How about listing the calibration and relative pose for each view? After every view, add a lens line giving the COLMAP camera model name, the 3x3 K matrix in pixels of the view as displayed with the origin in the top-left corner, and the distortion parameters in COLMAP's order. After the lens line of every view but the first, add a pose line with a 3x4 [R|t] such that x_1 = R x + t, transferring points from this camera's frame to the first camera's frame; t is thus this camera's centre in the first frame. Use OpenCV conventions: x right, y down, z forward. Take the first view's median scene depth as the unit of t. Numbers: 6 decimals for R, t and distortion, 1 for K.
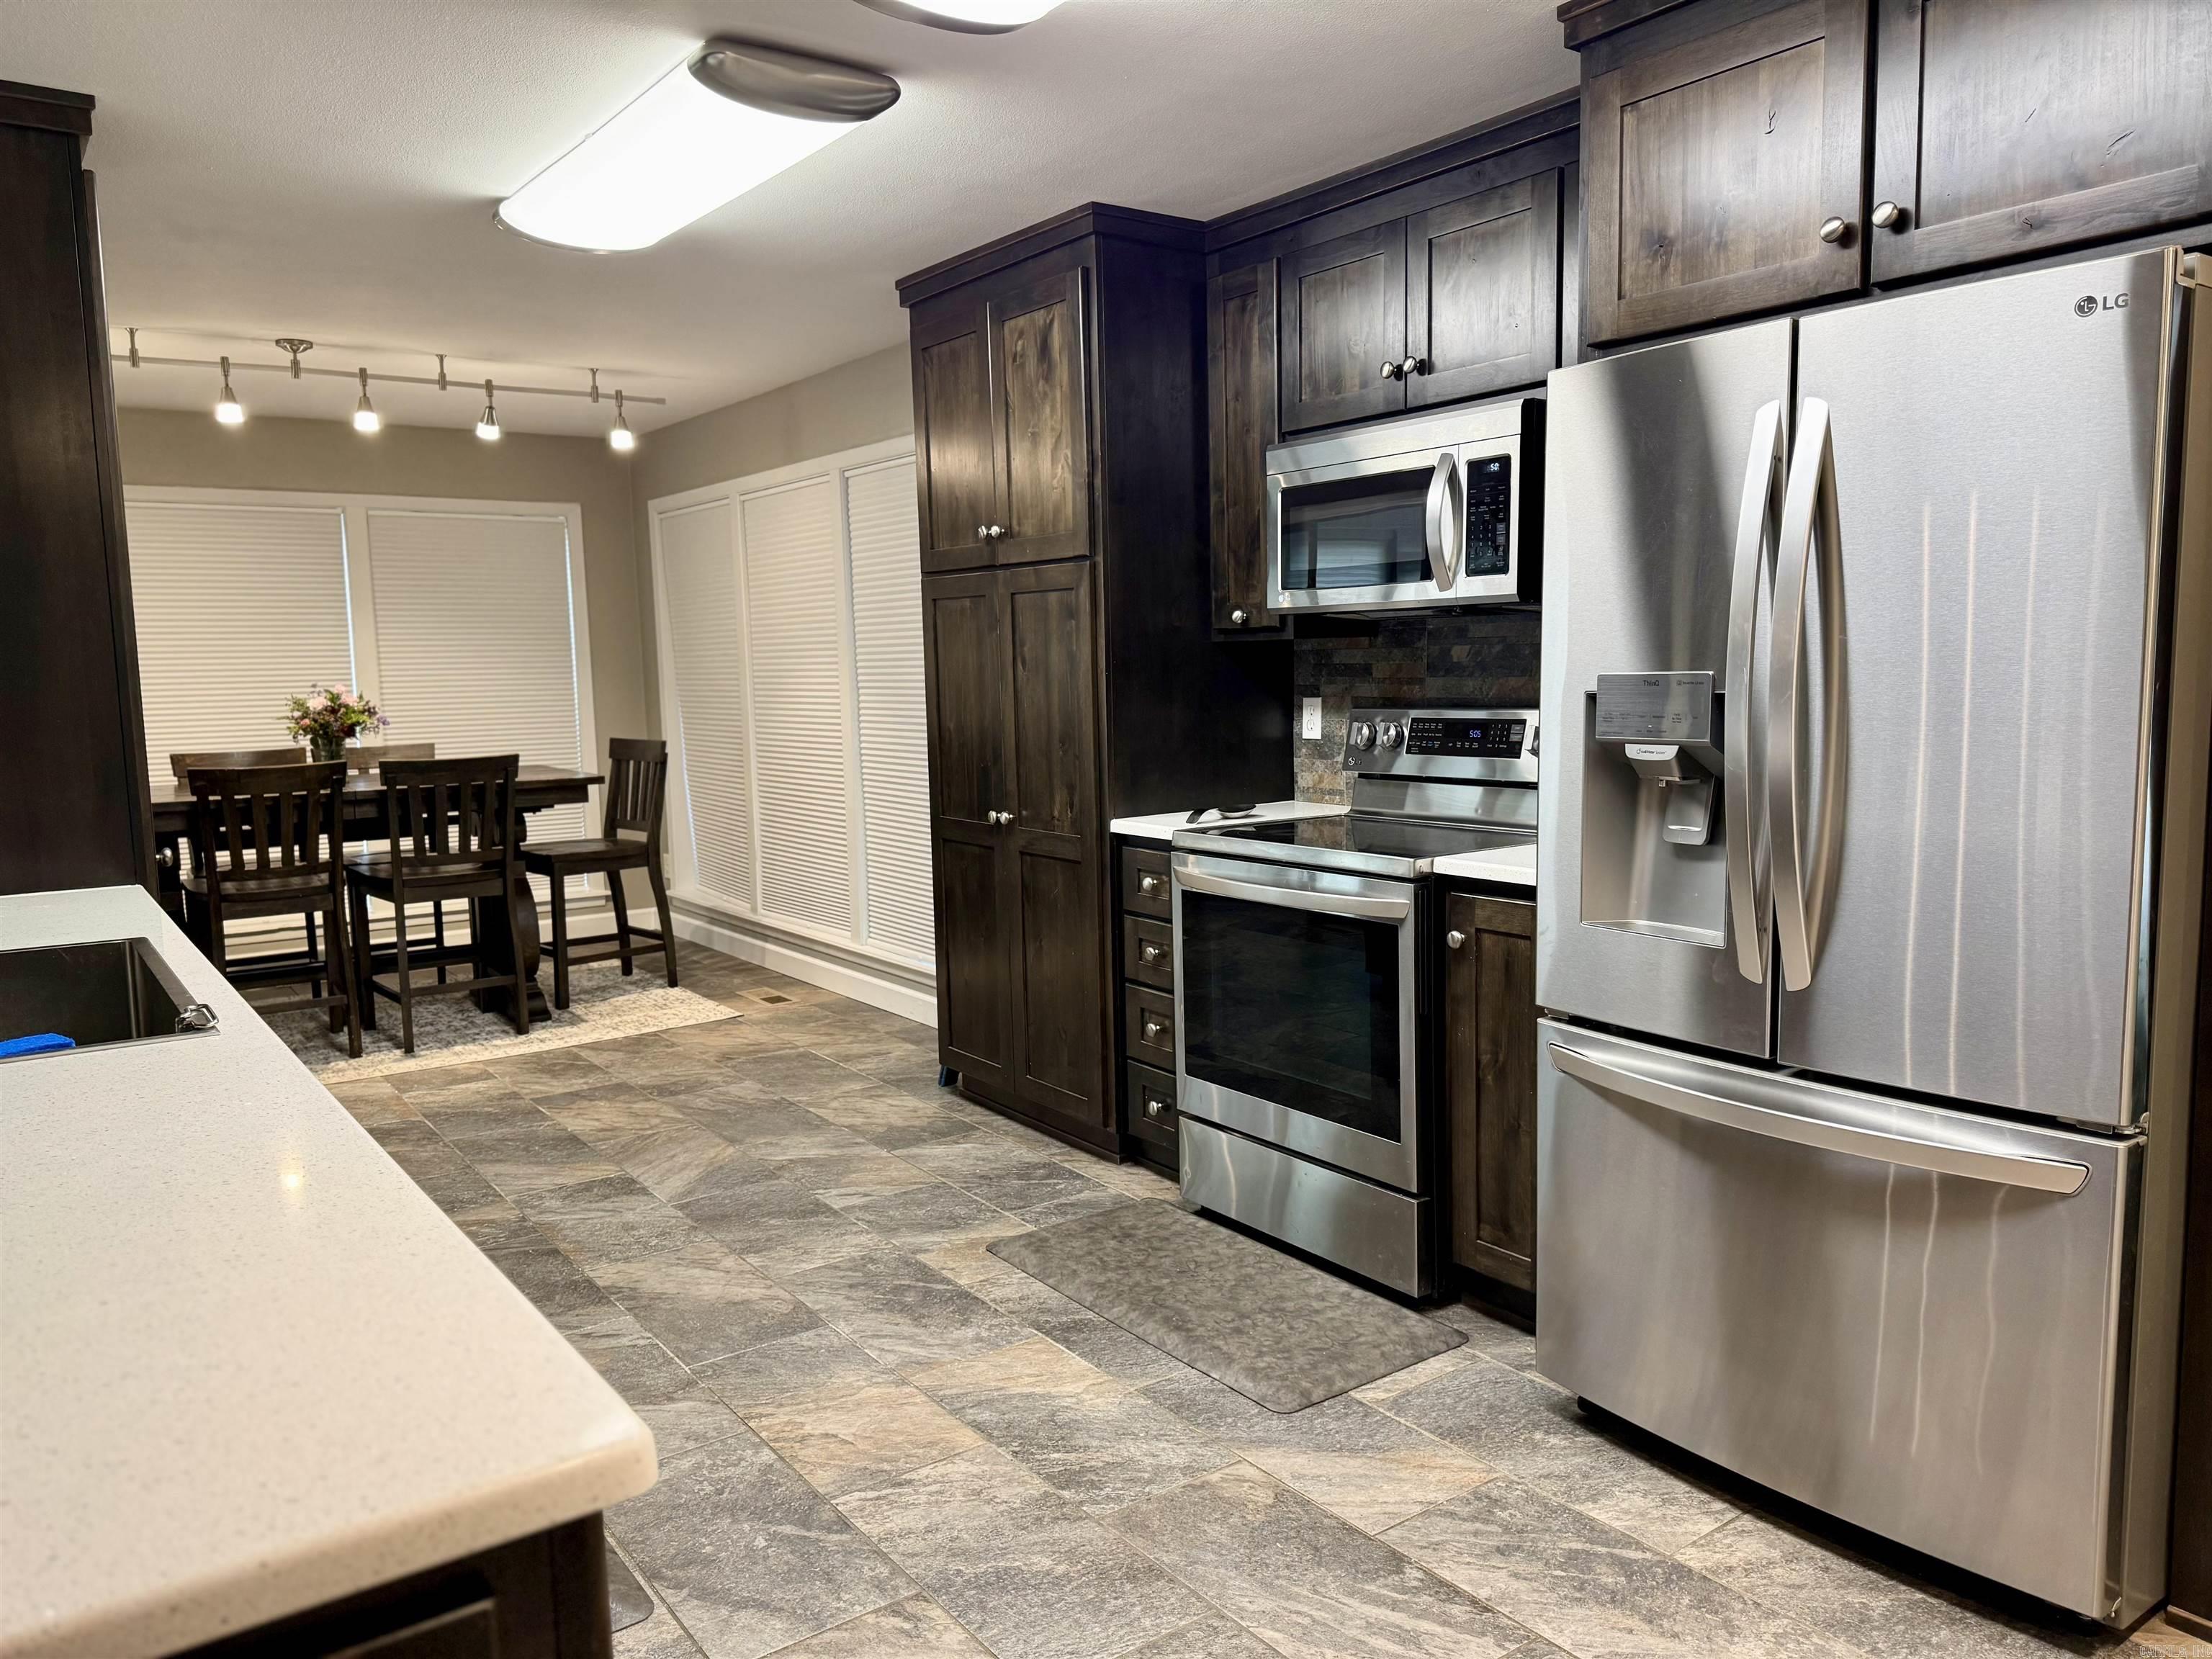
lens RADIAL K [[1568.3, 0, 1112.7], [0, 1568.3, 823.8], [0, 0, 1]] dist [0.065492, -0.056197]
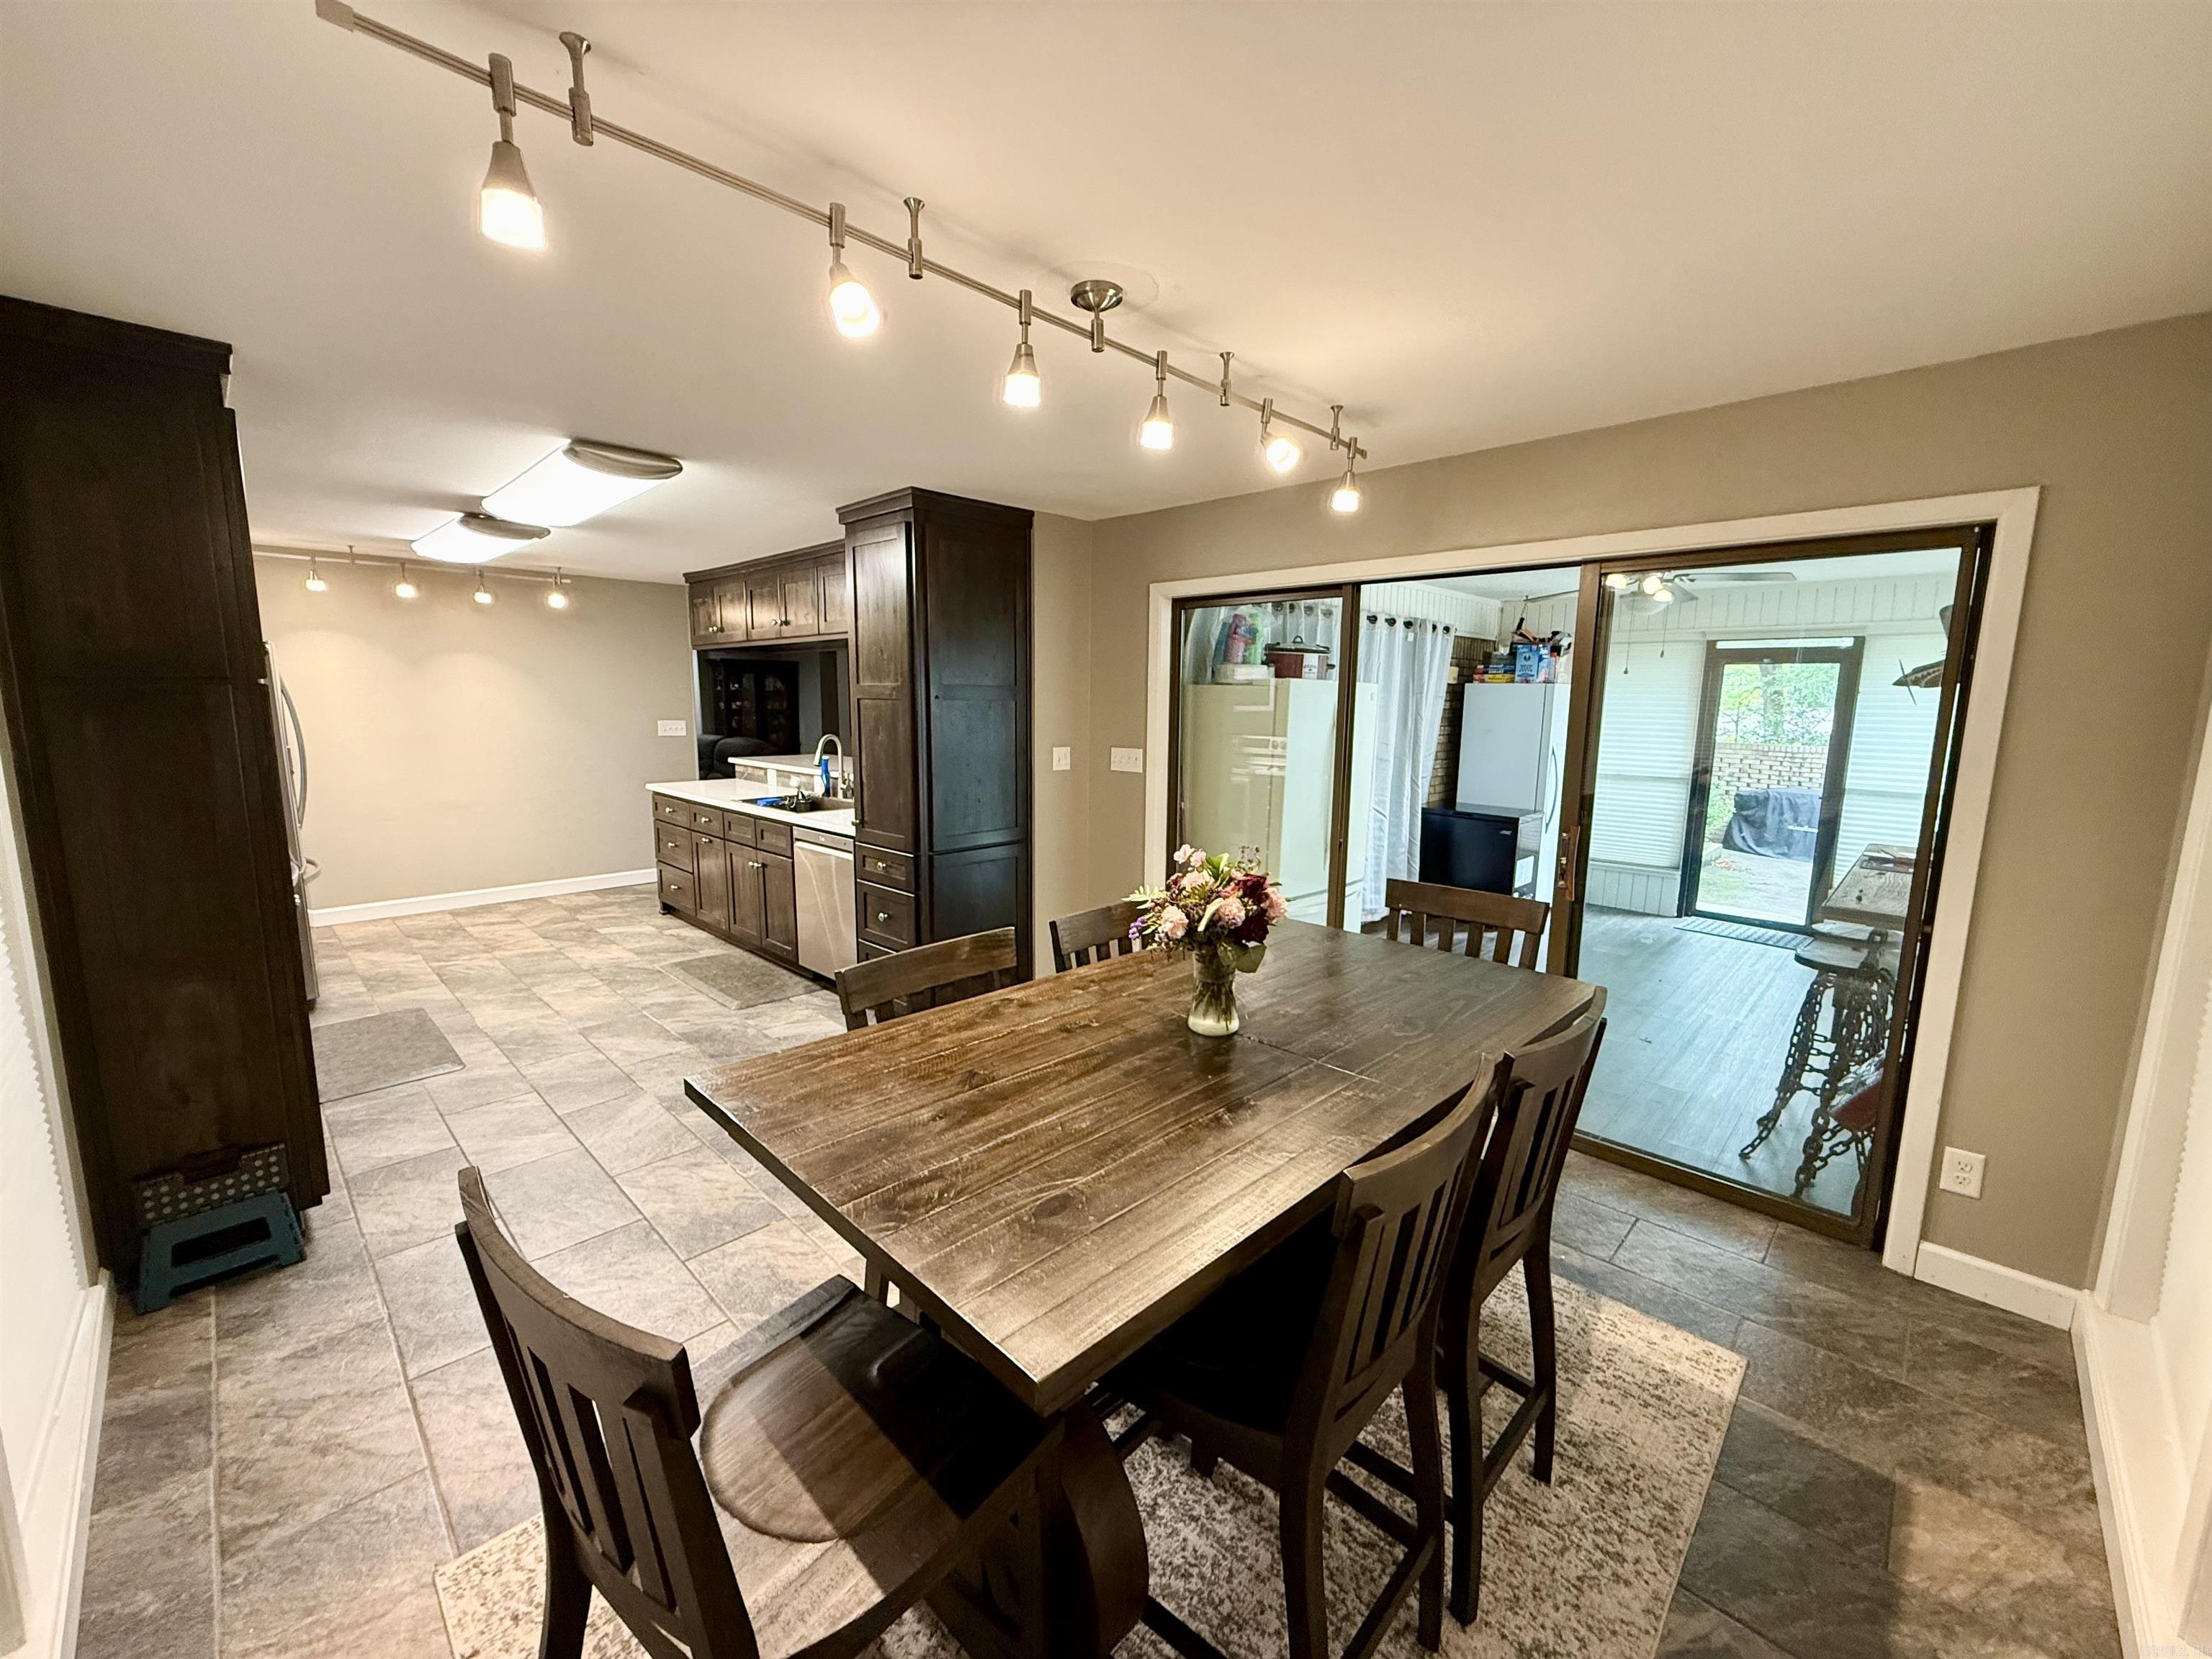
lens RADIAL K [[880.6, 0, 1092.3], [0, 880.6, 831.5], [0, 0, 1]] dist [0.001866, -0.001635]
pose [[-0.987000, 0.033163, -0.157263, -0.487210], [-0.007621, 0.967723, 0.251901, -0.196216], [0.160540, 0.249824, -0.954890, 1.520252]]
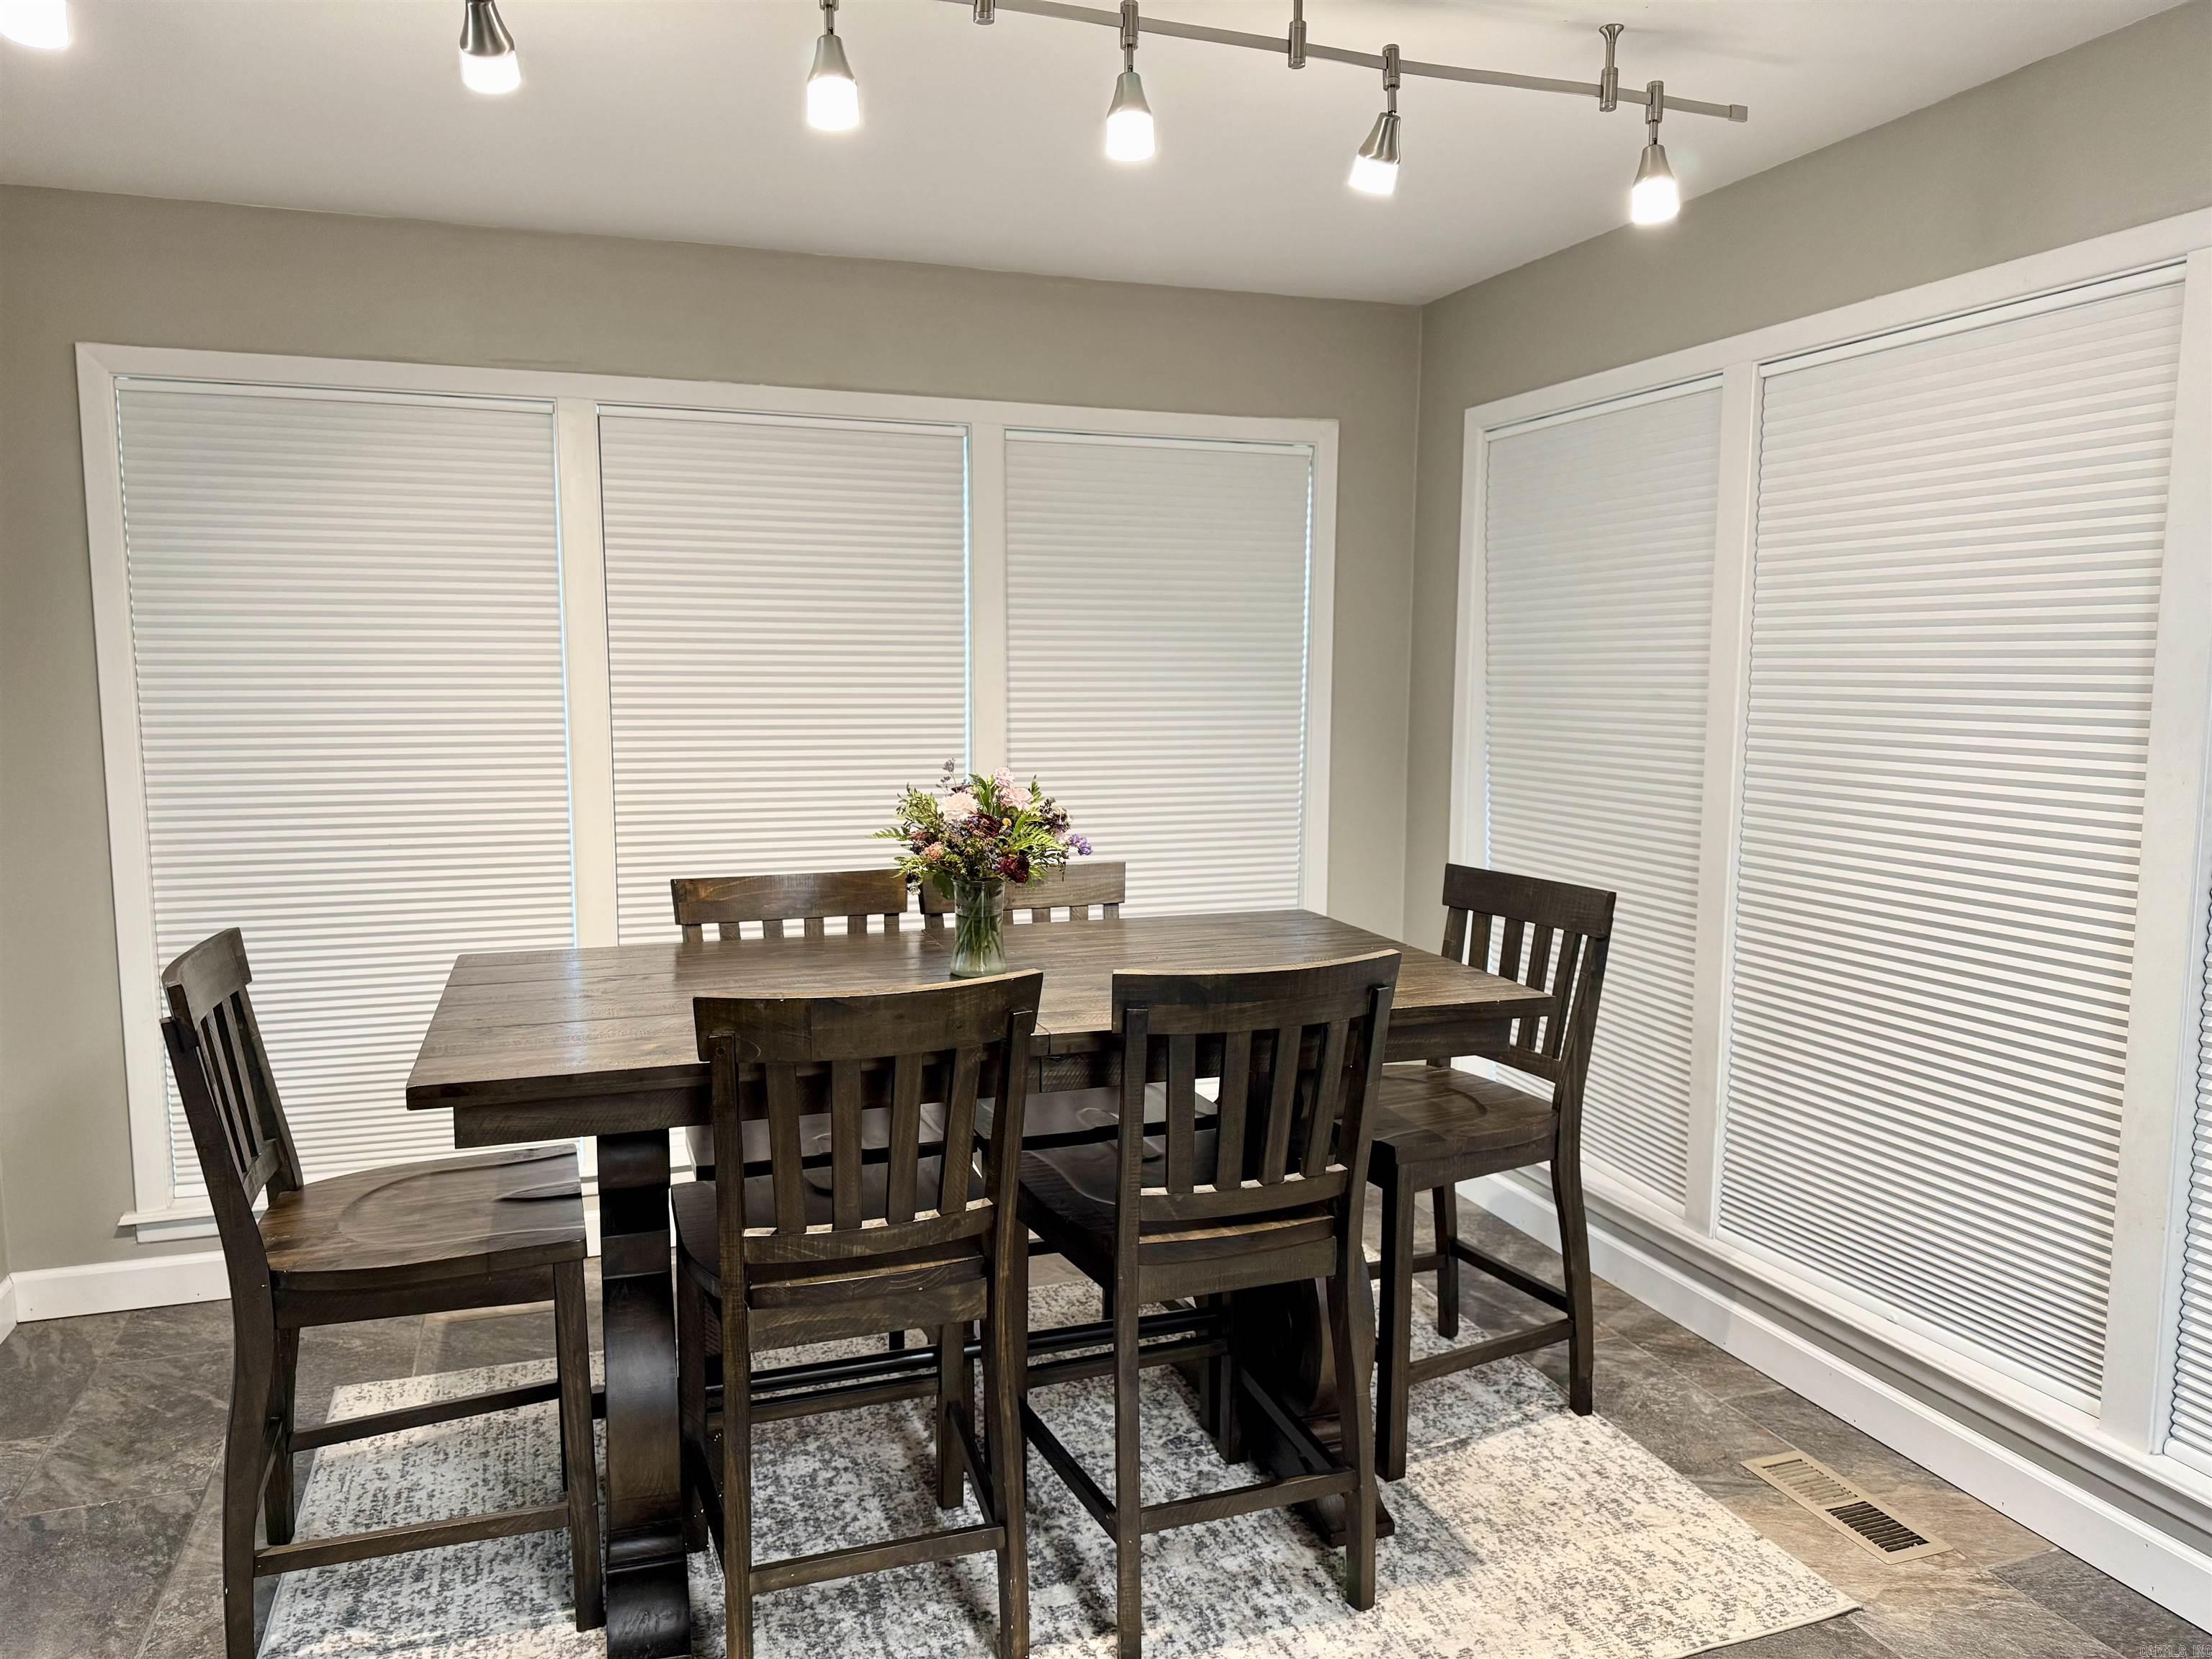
lens RADIAL K [[1568.3, 0, 1115.3], [0, 1568.3, 829.7], [0, 0, 1]] dist [0.065492, -0.056197]
pose [[0.958586, 0.059245, -0.278574, -0.390451], [-0.056758, 0.998243, 0.016995, -0.093993], [0.279092, -0.000479, 0.960264, 0.682383]]
